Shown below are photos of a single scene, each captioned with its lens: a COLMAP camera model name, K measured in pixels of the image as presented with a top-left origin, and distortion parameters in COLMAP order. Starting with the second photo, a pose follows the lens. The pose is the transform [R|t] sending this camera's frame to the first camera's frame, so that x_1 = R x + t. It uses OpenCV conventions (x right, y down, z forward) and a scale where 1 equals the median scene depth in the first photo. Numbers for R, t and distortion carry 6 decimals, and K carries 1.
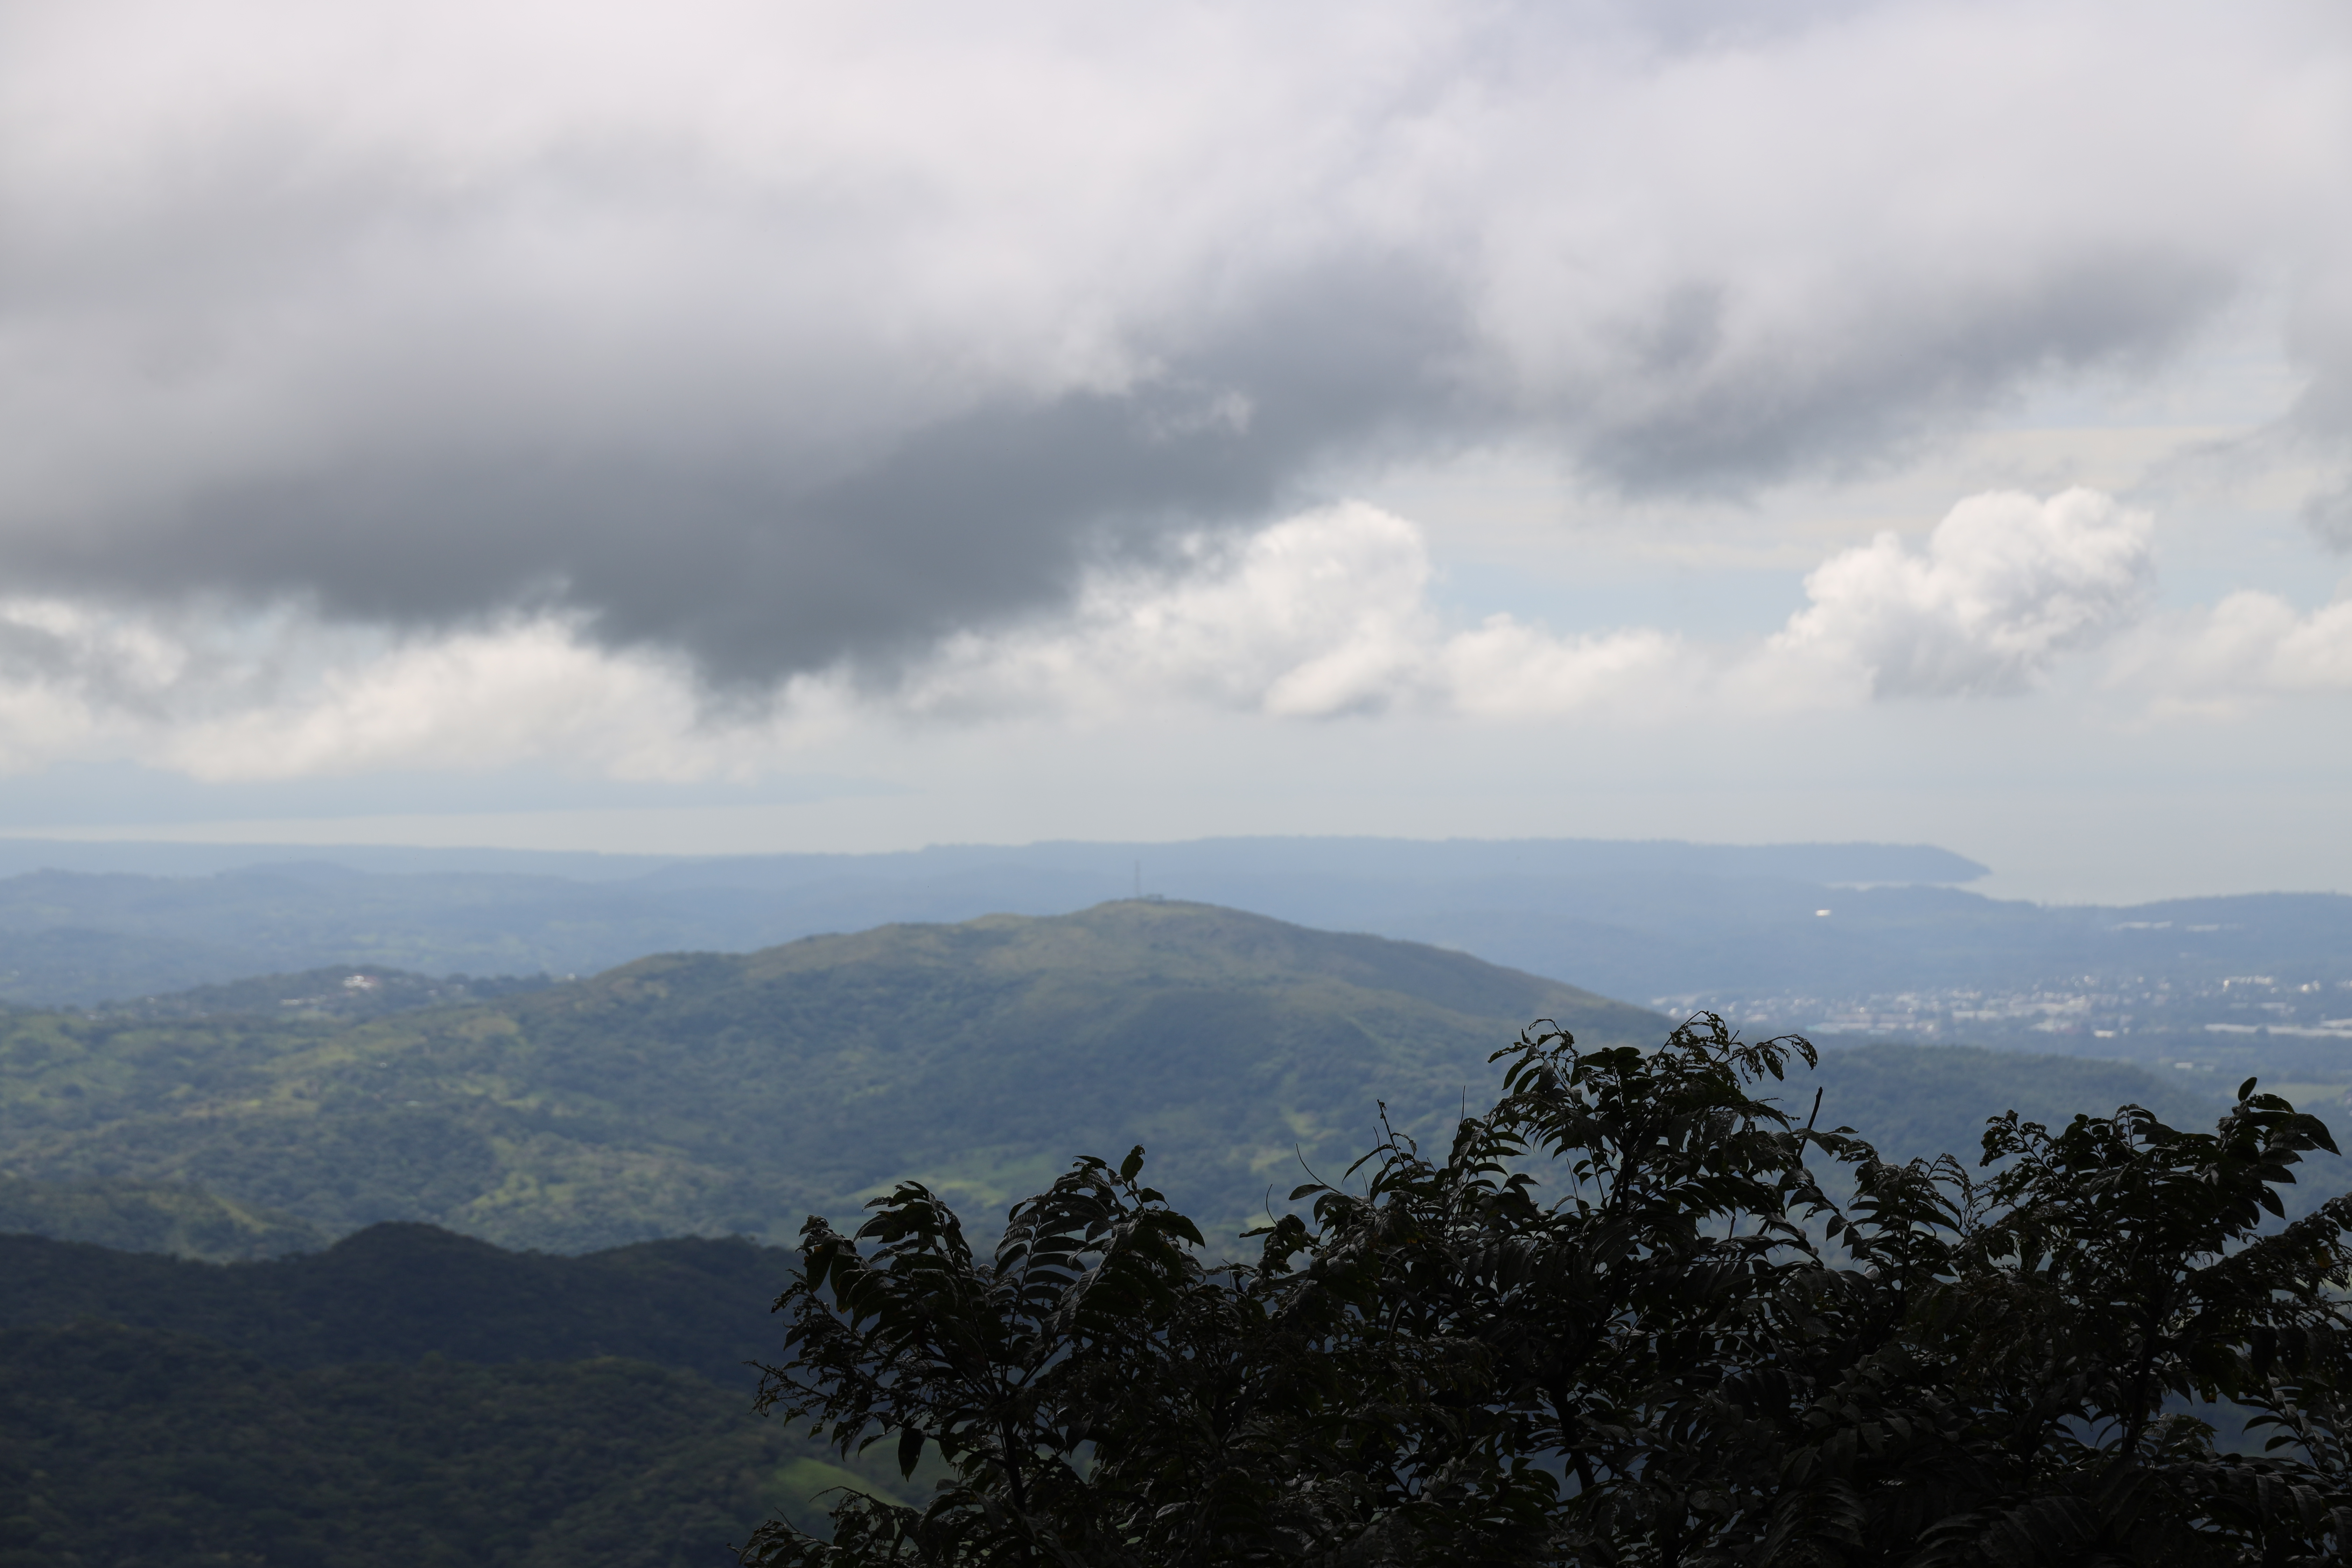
lens RADIAL K [[6074.5, 0, 1174.7], [0, 6074.5, 780.7], [0, 0, 1]] dist [-0.125364, 0.000000]
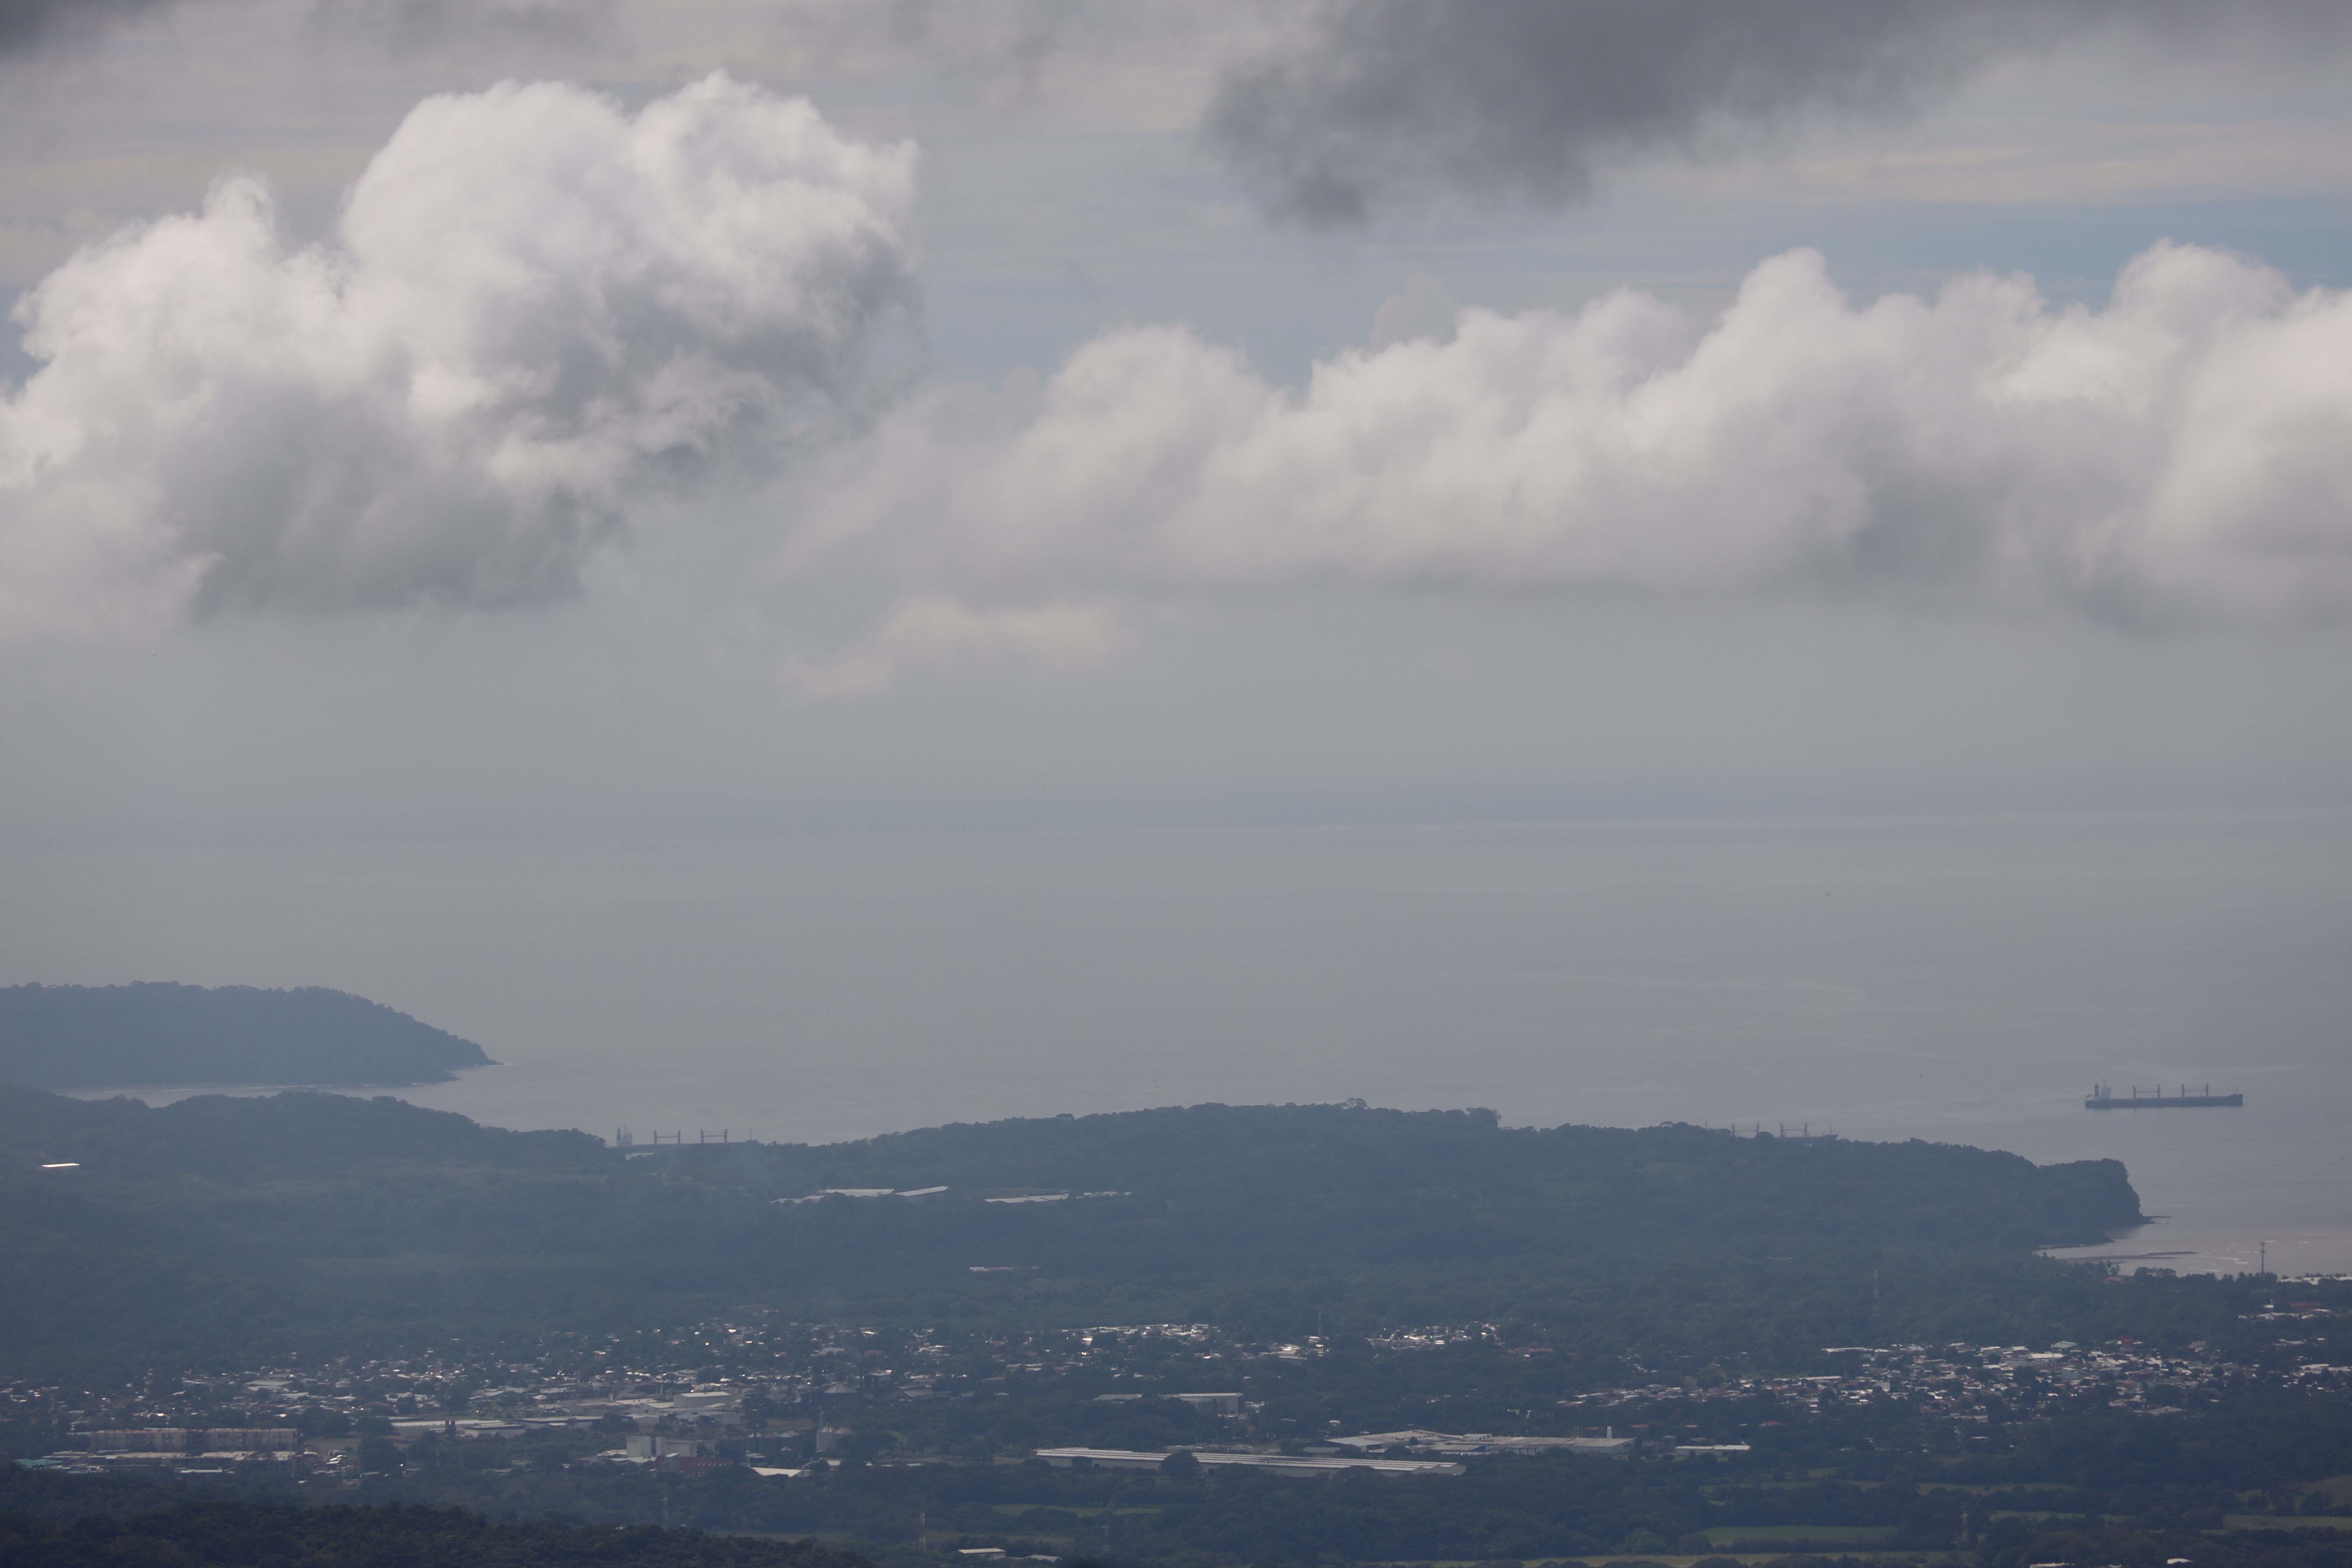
lens RADIAL K [[8865.3, 0, 1177.8], [0, 8865.3, 785.4], [0, 0, 1]] dist [-0.372009, 0.000000]
pose [[0.982364, -0.005878, 0.186887, 0.072494], [0.003398, 0.999902, 0.013588, -0.010033], [-0.186948, -0.012713, 0.982287, 0.435727]]
